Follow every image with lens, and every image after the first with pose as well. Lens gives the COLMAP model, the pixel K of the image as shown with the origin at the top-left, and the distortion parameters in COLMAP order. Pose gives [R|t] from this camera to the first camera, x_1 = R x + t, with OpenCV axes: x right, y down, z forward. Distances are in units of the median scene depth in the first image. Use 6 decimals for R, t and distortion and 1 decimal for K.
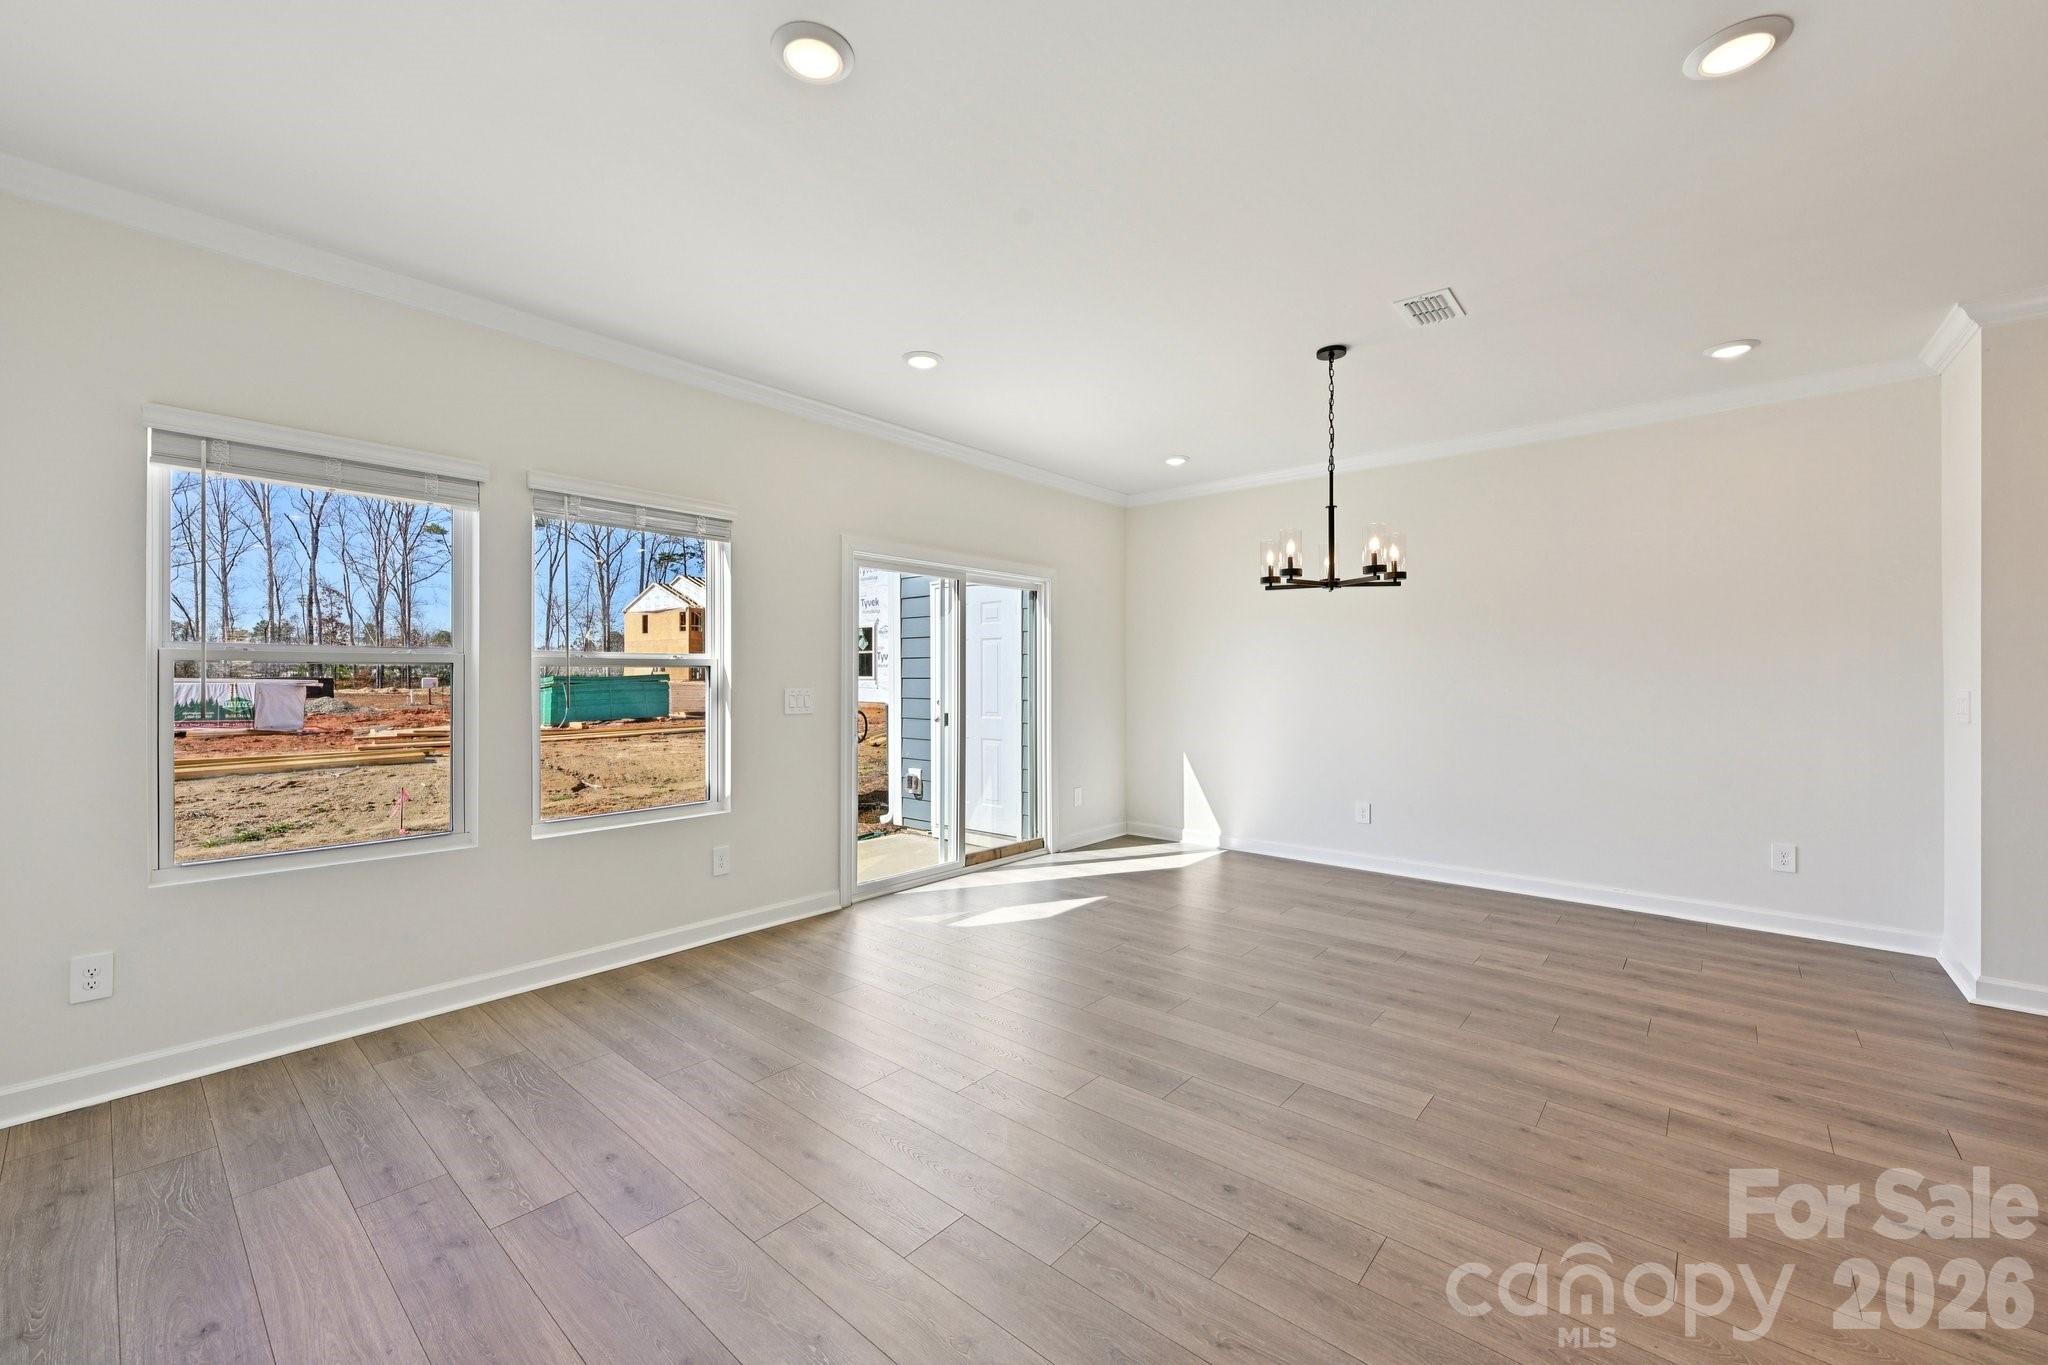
lens RADIAL K [[811.6, 0, 1007.8], [0, 811.6, 675.9], [0, 0, 1]] dist [0.000086, 0.000119]
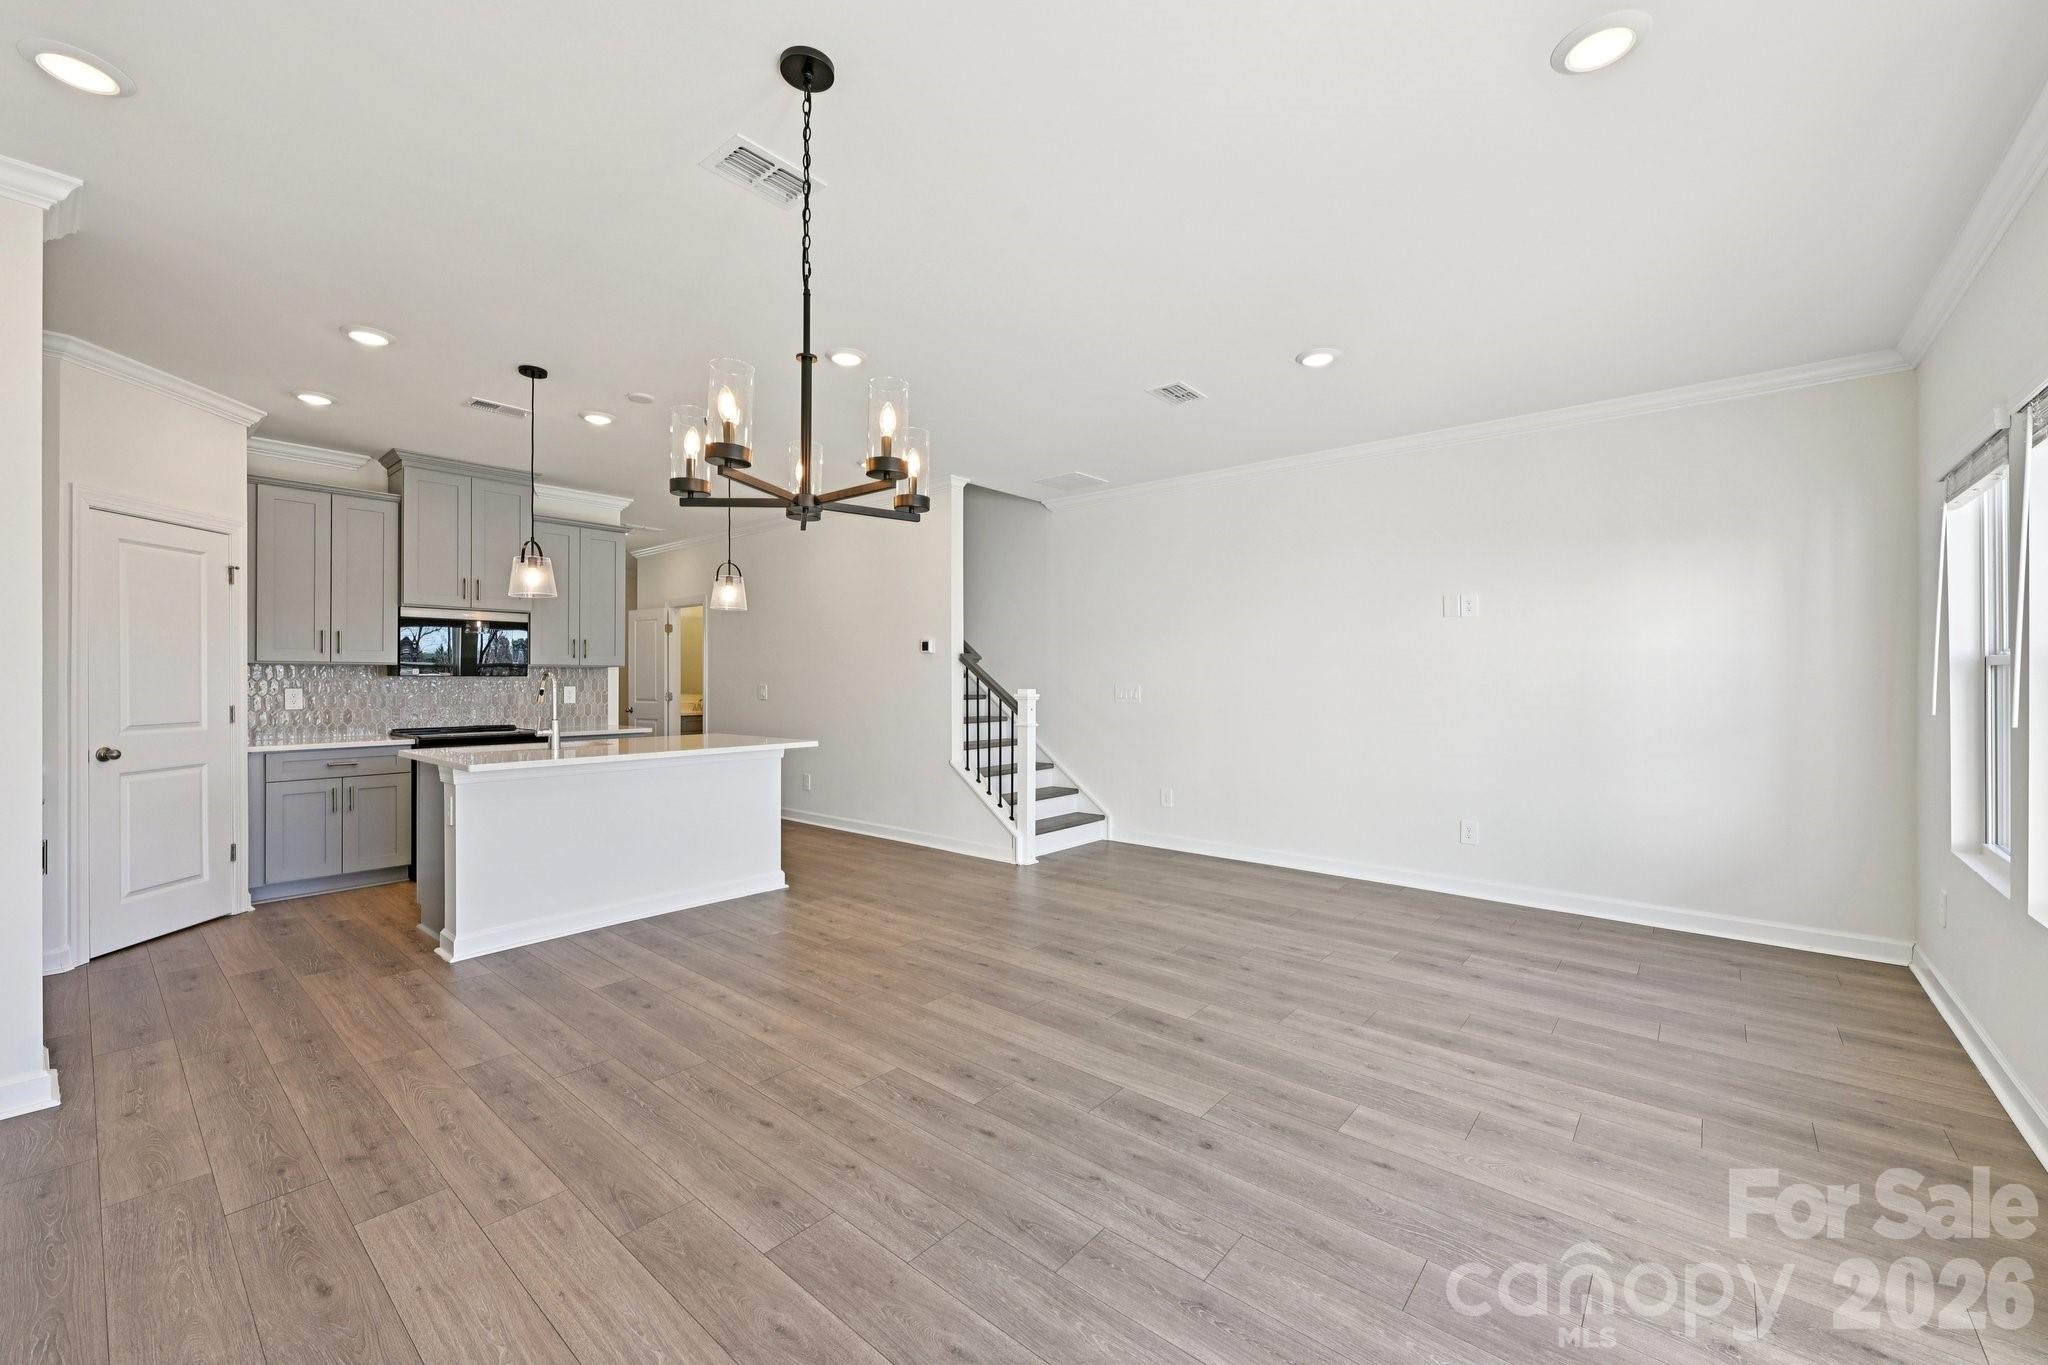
lens RADIAL K [[811.6, 0, 1007.8], [0, 811.6, 675.9], [0, 0, 1]] dist [0.000086, 0.000119]
pose [[-0.999947, -0.004017, -0.009511, 0.315694], [-0.003974, 0.999982, -0.004539, 0.004267], [0.009529, -0.004501, -0.999944, 1.785160]]
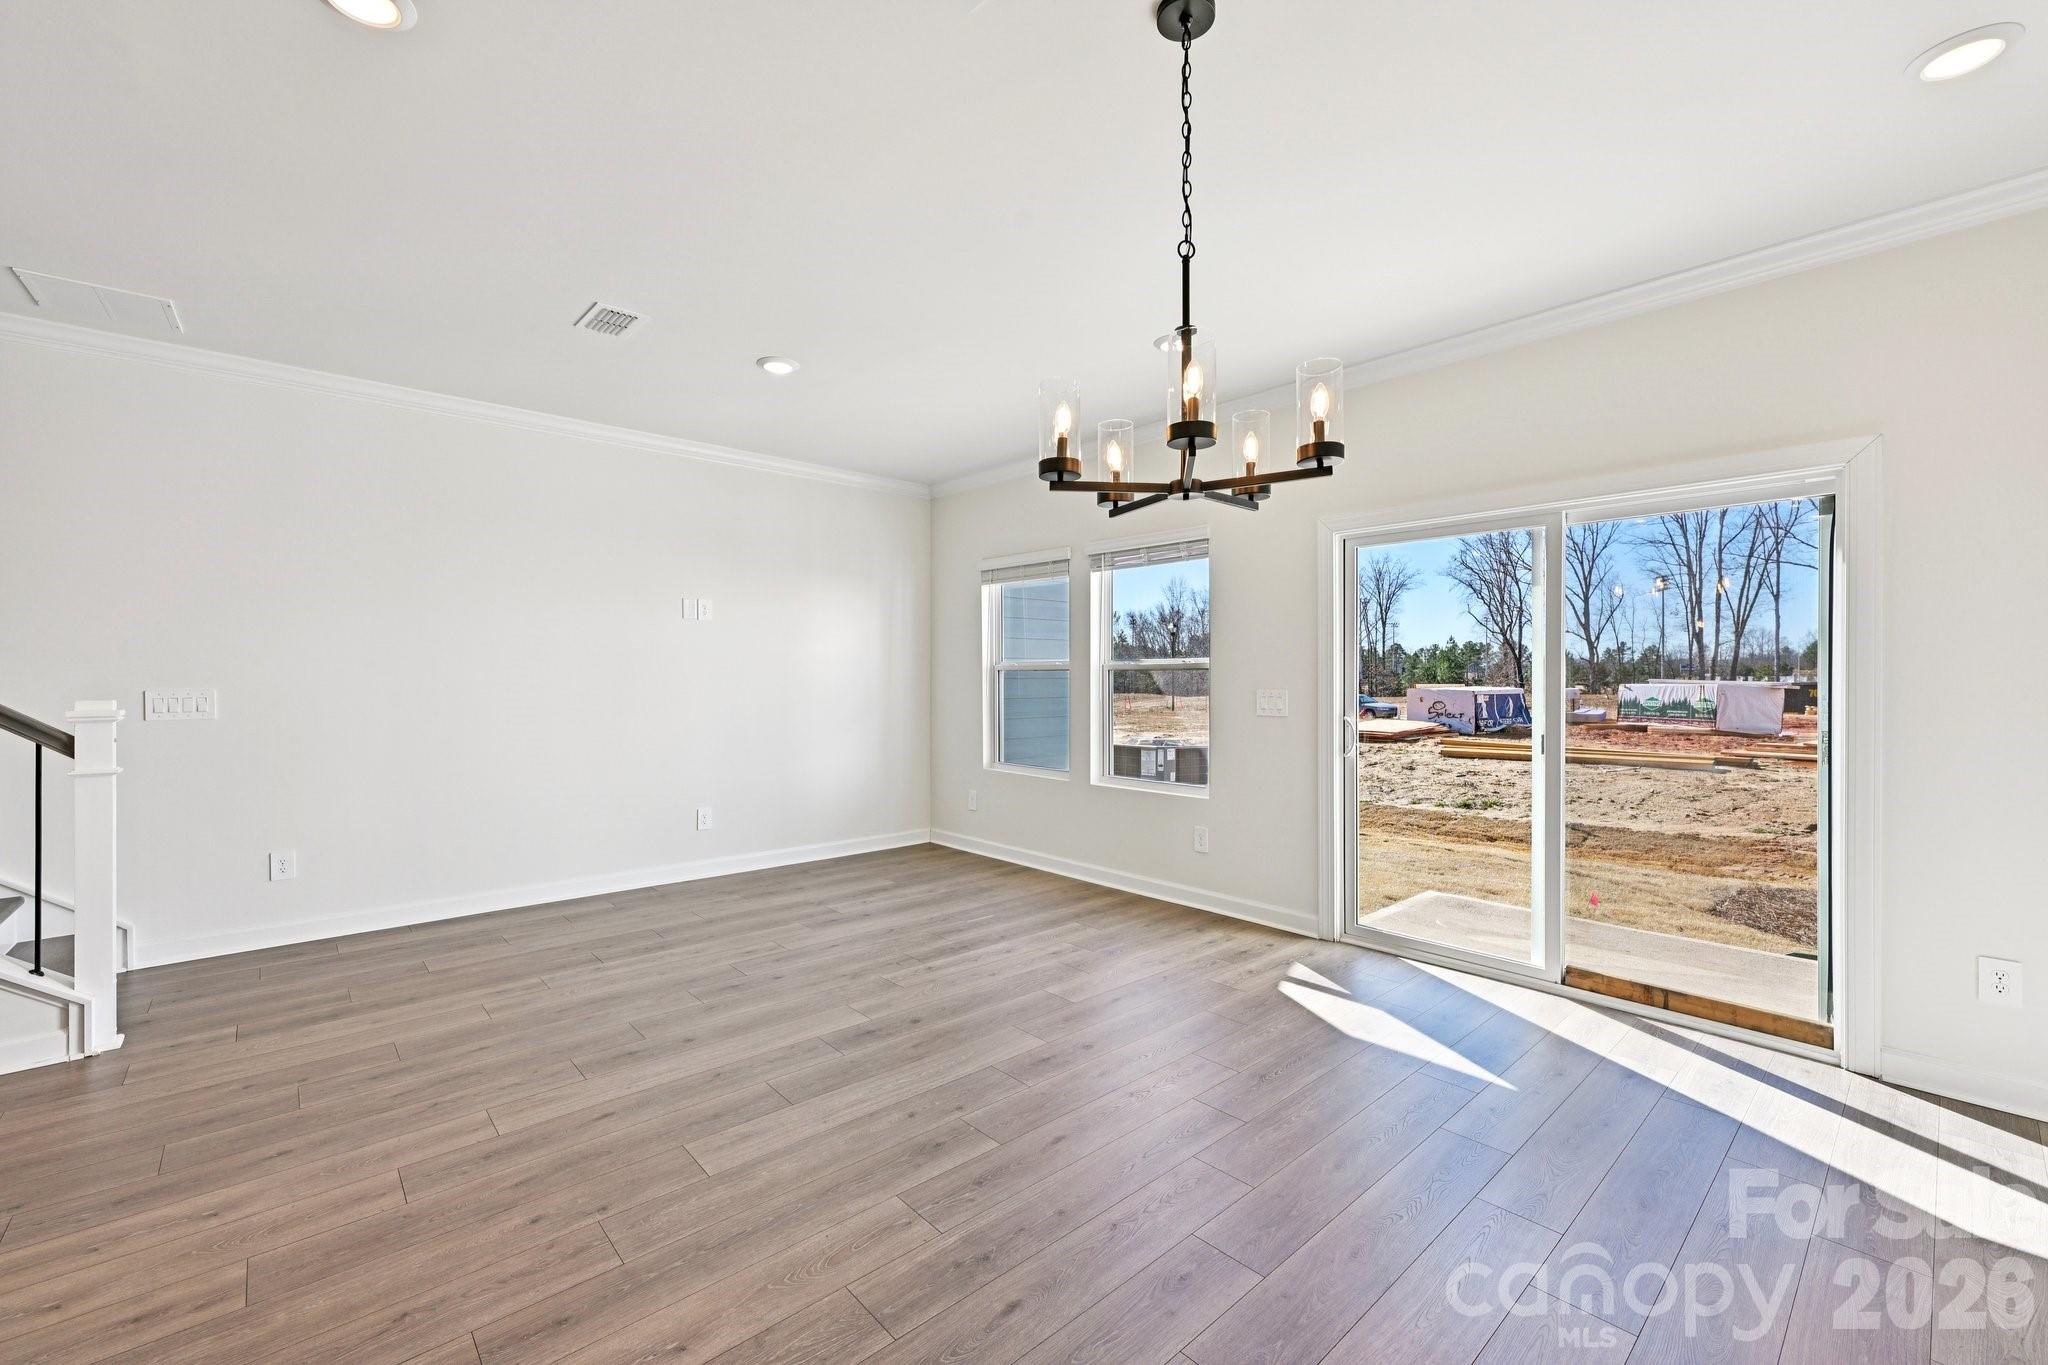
lens RADIAL K [[839.8, 0, 1027.7], [0, 839.8, 676.8], [0, 0, 1]] dist [-0.001251, -0.000134]
pose [[-0.110440, -0.002264, -0.993880, 1.061574], [0.000998, 0.999997, -0.002389, 0.002393], [0.993882, -0.001256, -0.110437, 1.117870]]
